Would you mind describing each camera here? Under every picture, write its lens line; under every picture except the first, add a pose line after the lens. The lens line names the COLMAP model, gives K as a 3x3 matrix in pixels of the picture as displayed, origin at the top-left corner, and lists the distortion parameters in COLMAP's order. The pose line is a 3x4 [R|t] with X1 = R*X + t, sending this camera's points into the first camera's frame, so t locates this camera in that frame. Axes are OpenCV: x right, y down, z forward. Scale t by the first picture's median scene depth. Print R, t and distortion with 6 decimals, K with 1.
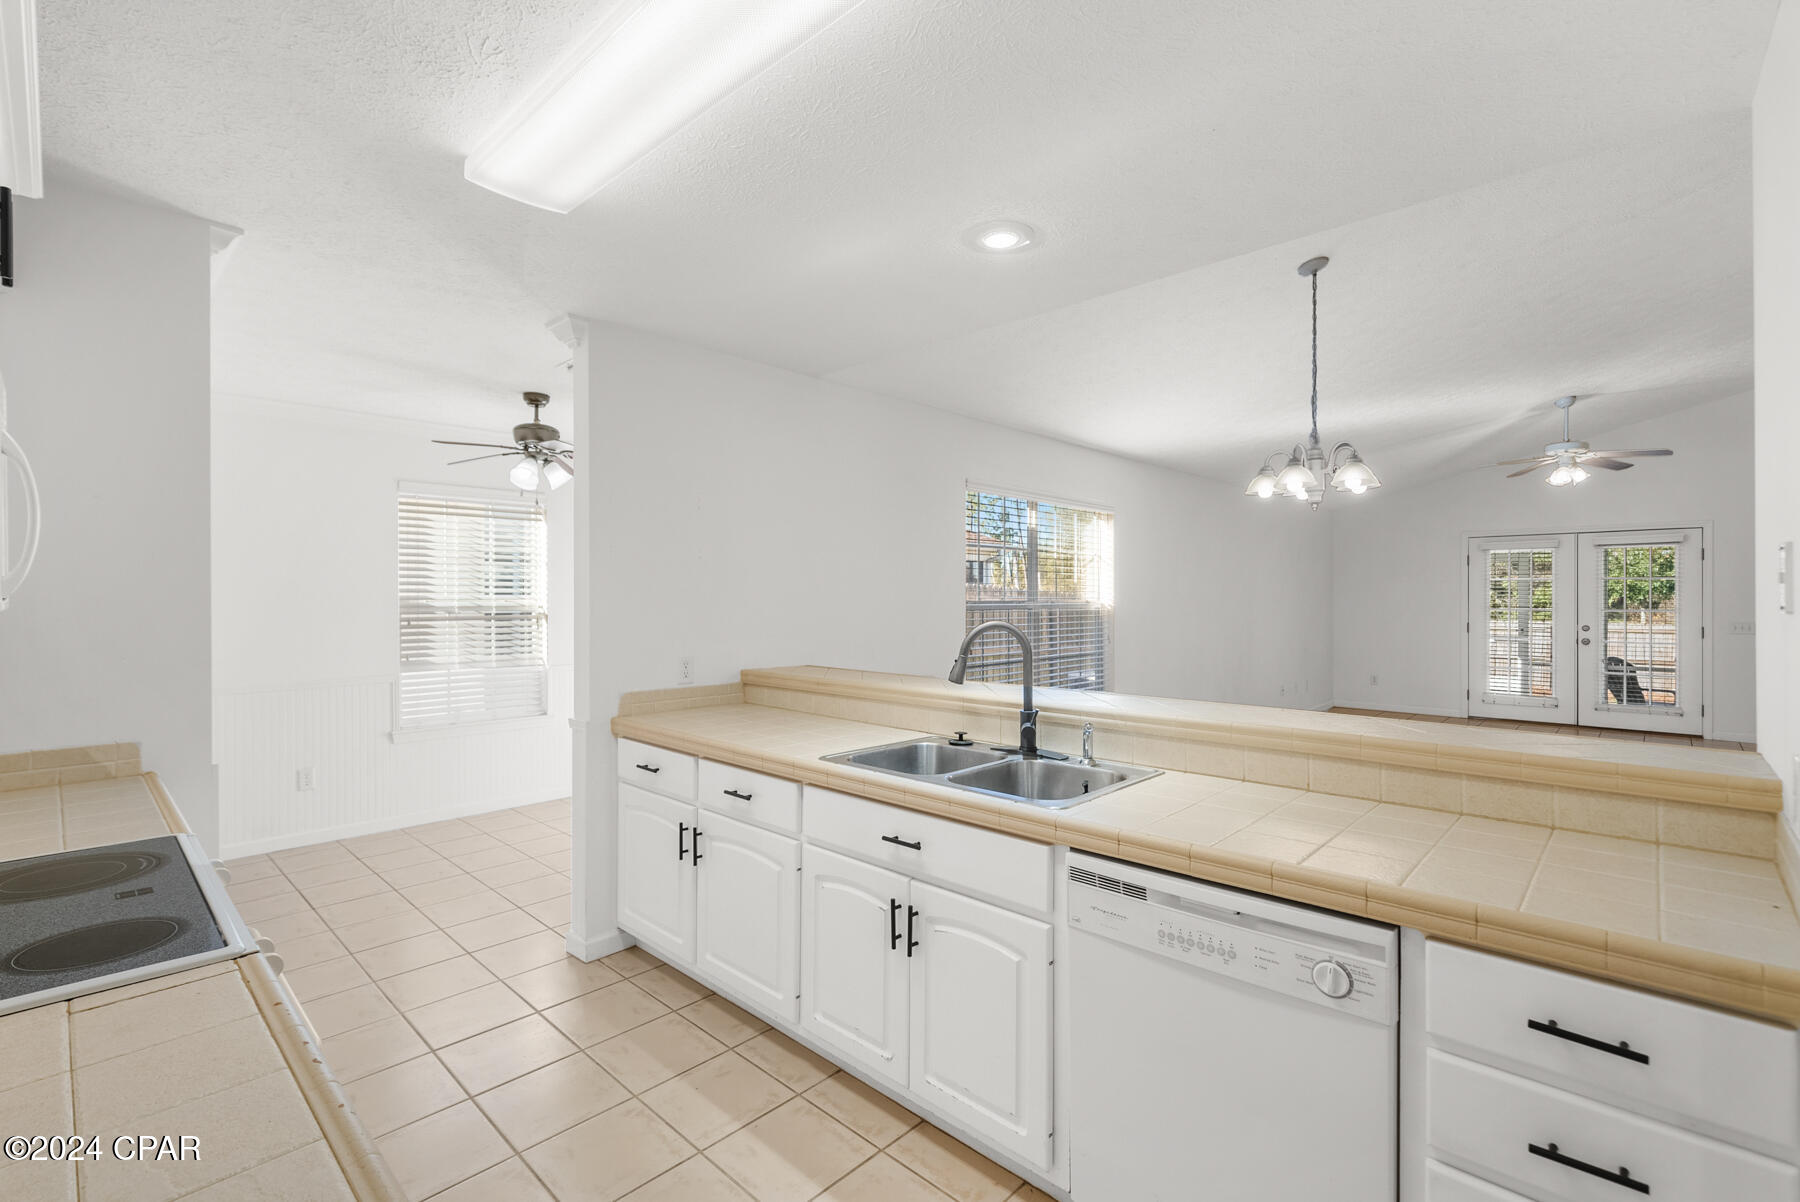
lens RADIAL K [[809.5, 0, 886.9], [0, 809.5, 595.7], [0, 0, 1]] dist [0.001591, -0.000213]
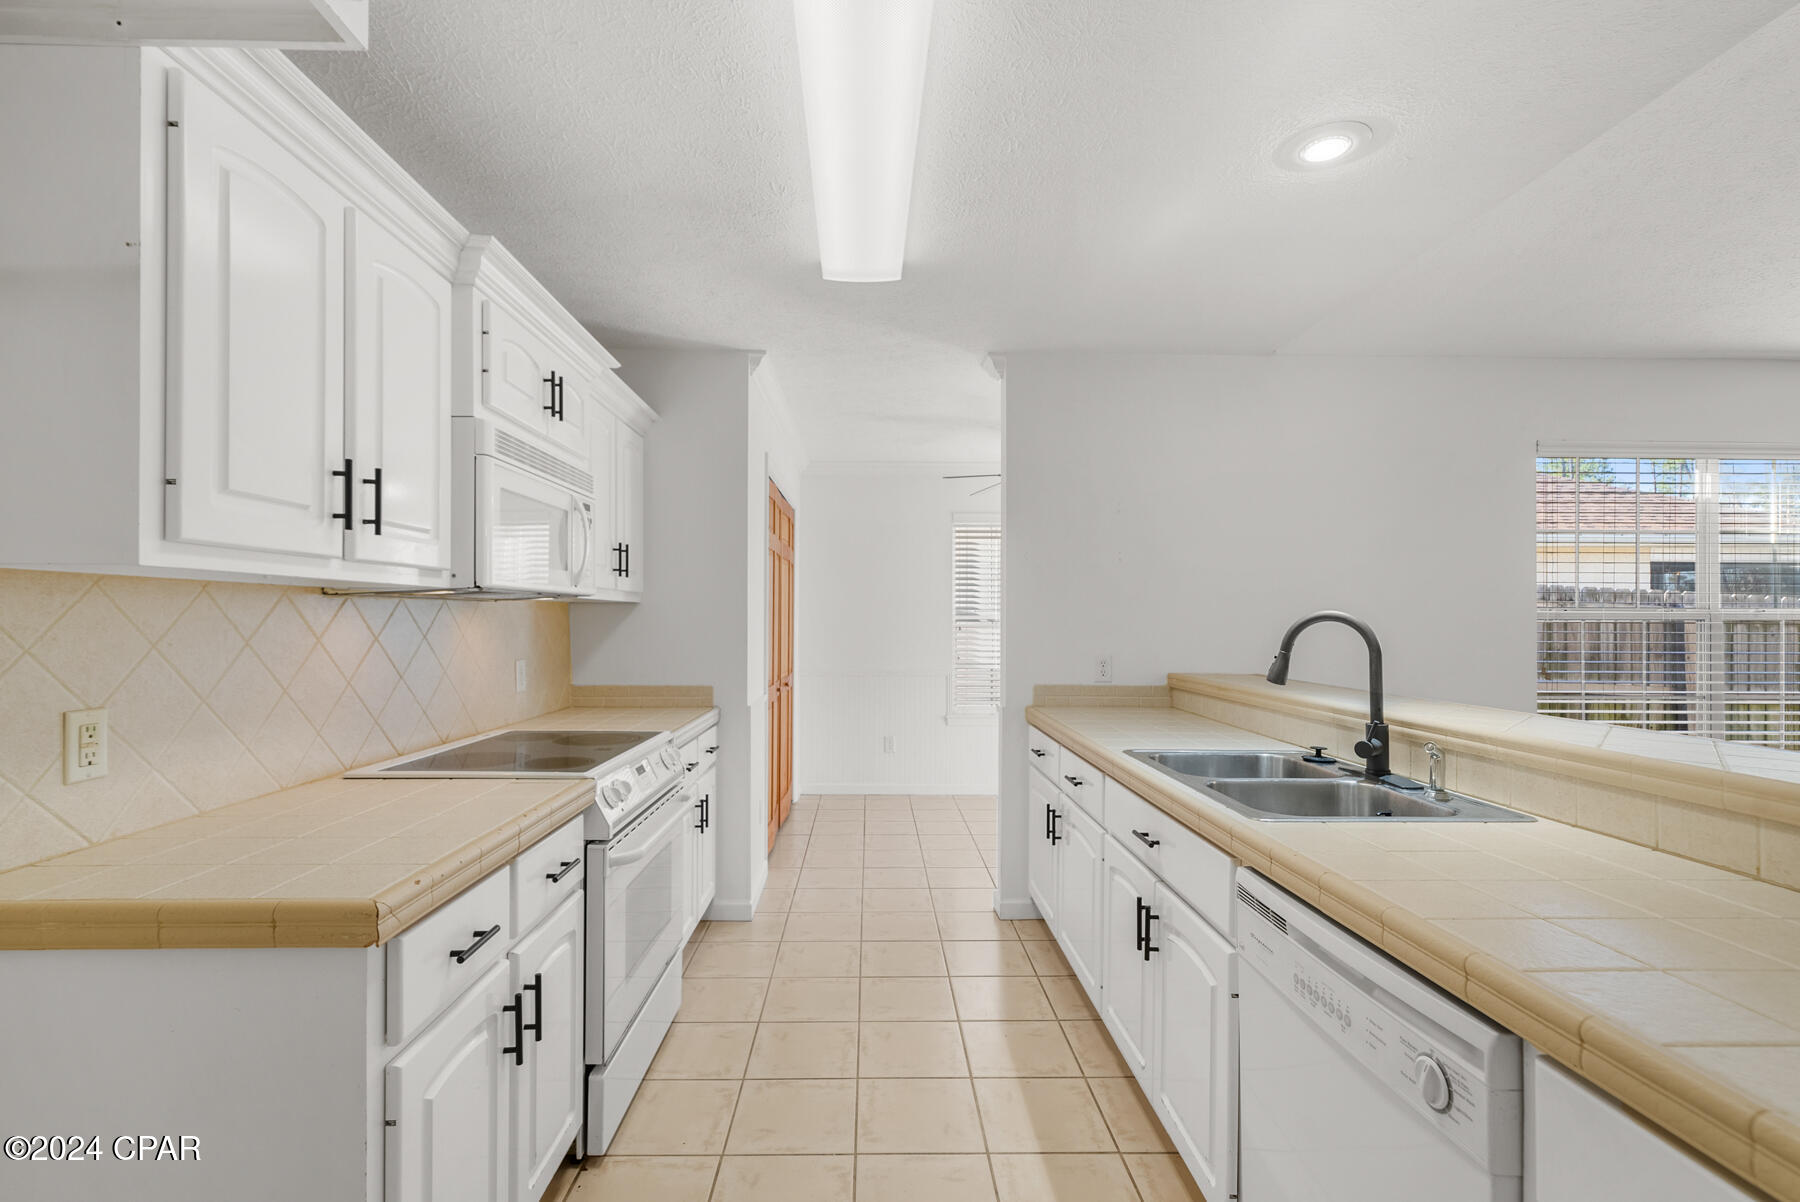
lens RADIAL K [[809.5, 0, 884.8], [0, 809.5, 611.7], [0, 0, 1]] dist [0.001591, -0.000213]
pose [[0.713102, -0.003498, -0.701052, 0.357268], [-0.003726, 0.999955, -0.008779, 0.036874], [0.701051, 0.008873, 0.713056, 0.082331]]
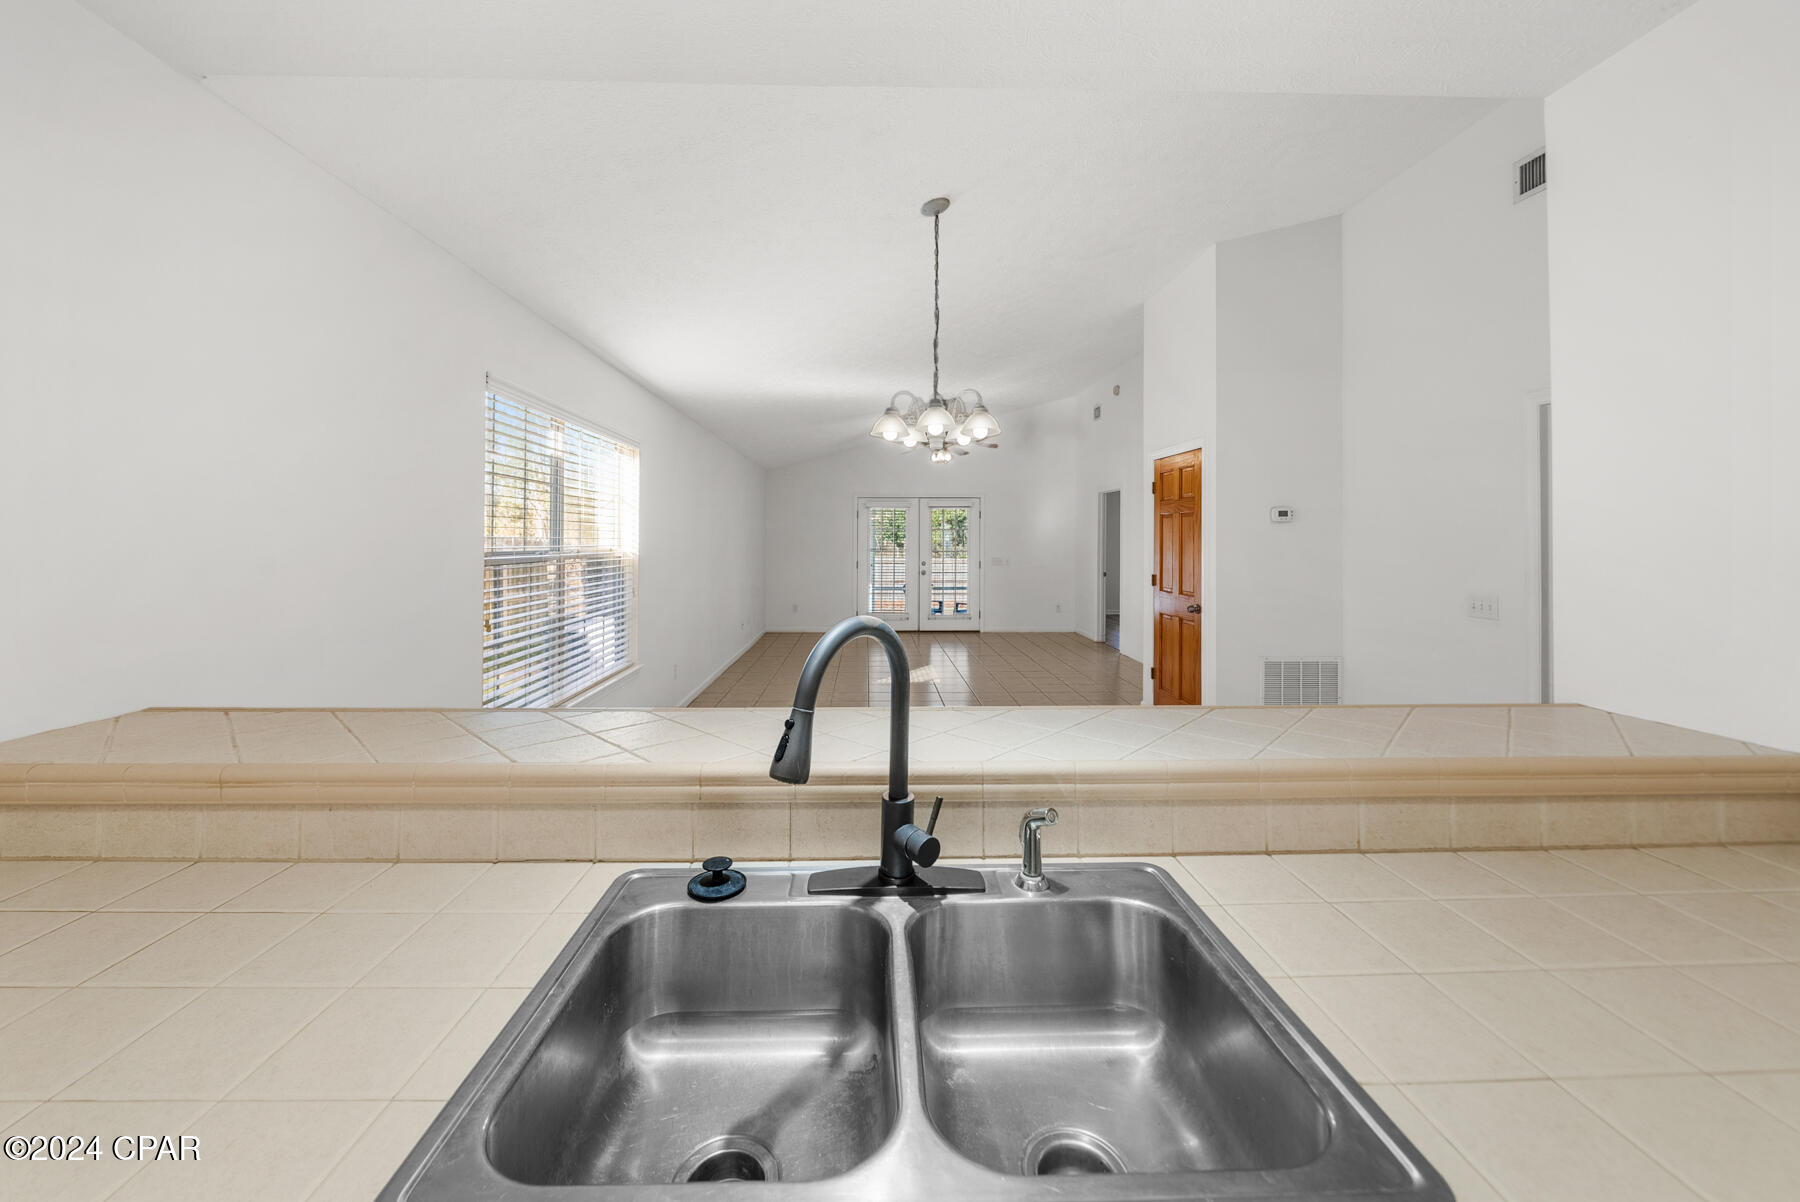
lens RADIAL K [[658.9, 0, 888.3], [0, 658.9, 525.4], [0, 0, 1]] dist [-0.003161, -0.000612]
pose [[0.693180, 0.019002, 0.720514, -0.108396], [-0.006241, 0.999773, -0.020362, -0.011029], [-0.720738, 0.009618, 0.693141, 0.670559]]
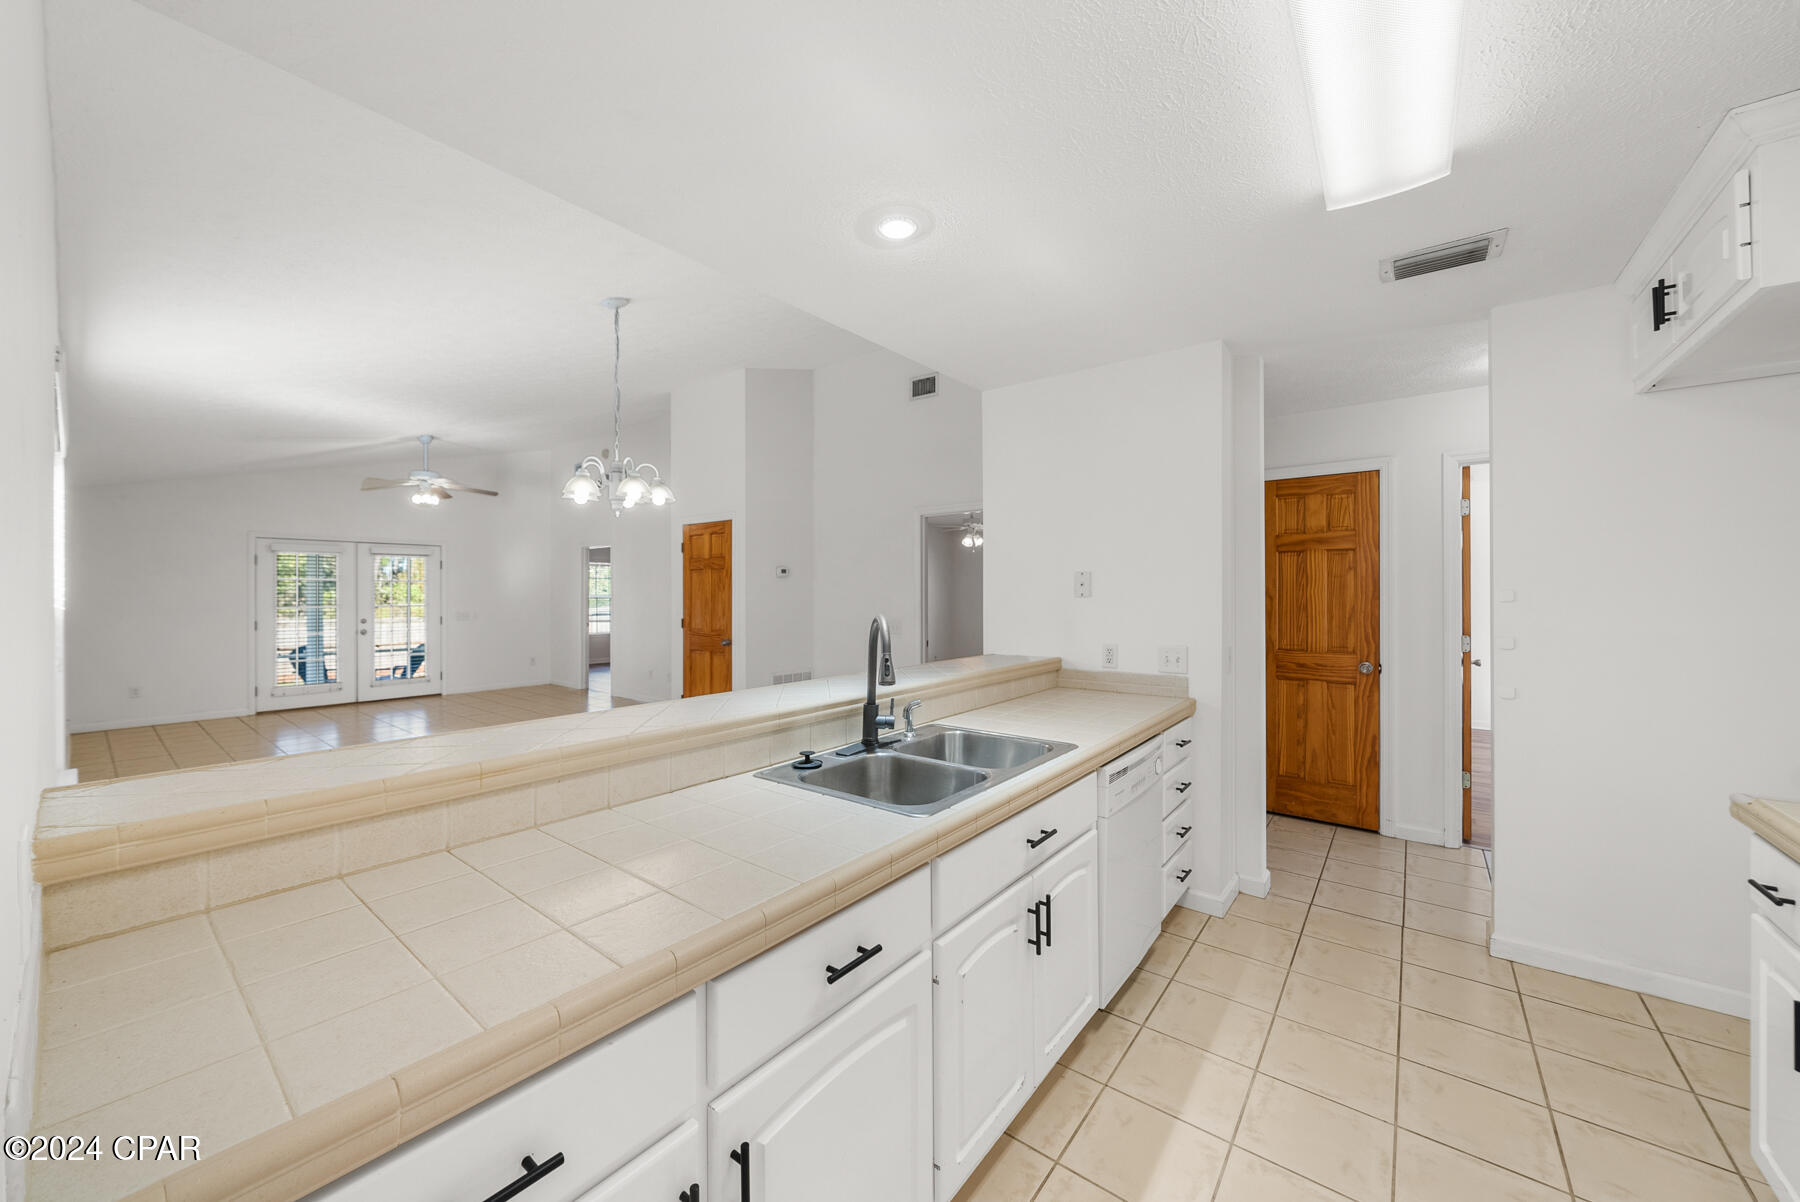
lens RADIAL K [[658.9, 0, 878.5], [0, 658.9, 590.5], [0, 0, 1]] dist [-0.003161, -0.000612]
pose [[-0.098808, 0.008154, 0.995073, -0.587237], [-0.000186, 0.999966, -0.008213, 0.007387], [-0.995106, -0.000996, -0.098803, 0.983349]]
